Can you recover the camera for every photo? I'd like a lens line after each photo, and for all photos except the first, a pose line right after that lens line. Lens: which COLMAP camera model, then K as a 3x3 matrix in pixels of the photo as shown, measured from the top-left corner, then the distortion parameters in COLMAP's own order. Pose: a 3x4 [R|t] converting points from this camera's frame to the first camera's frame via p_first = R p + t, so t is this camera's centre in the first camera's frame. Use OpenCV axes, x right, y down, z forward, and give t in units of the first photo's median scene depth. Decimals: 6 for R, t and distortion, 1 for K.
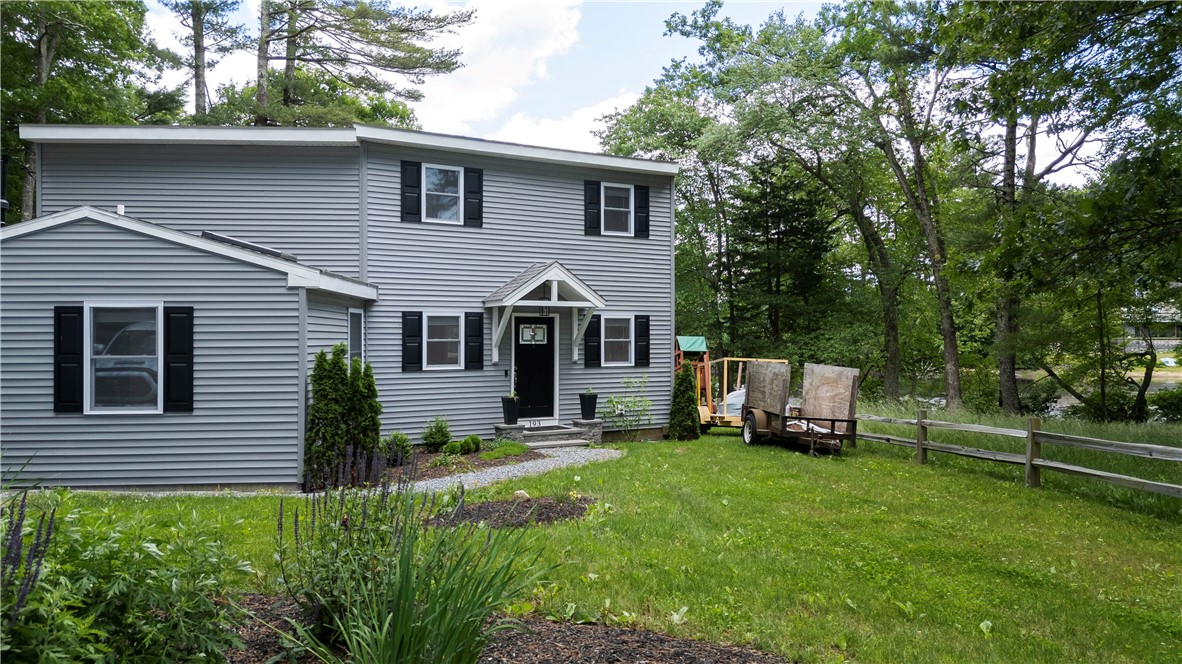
lens RADIAL K [[801.4, 0, 591.3], [0, 801.4, 334.3], [0, 0, 1]] dist [0.085362, -0.088702]
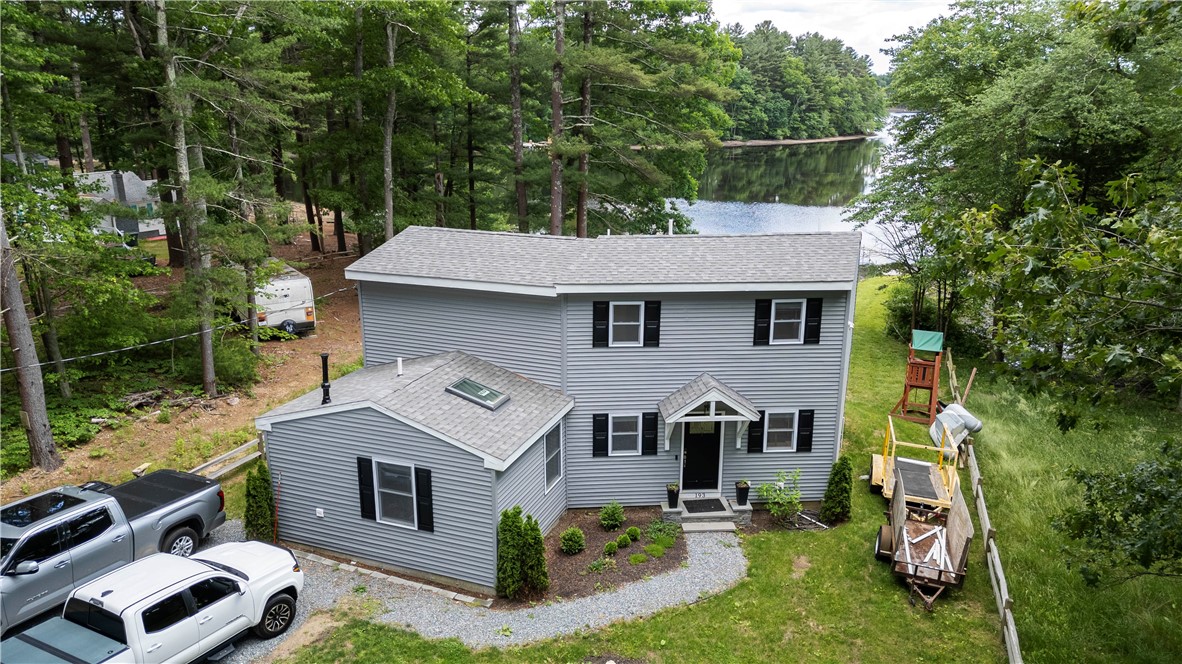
lens RADIAL K [[801.4, 0, 591.3], [0, 801.4, 334.3], [0, 0, 1]] dist [0.085362, -0.088702]
pose [[0.918221, 0.108644, -0.380877, 0.230227], [-0.006162, 0.965445, 0.260535, -0.468725], [0.396021, -0.236882, 0.887161, -0.106864]]
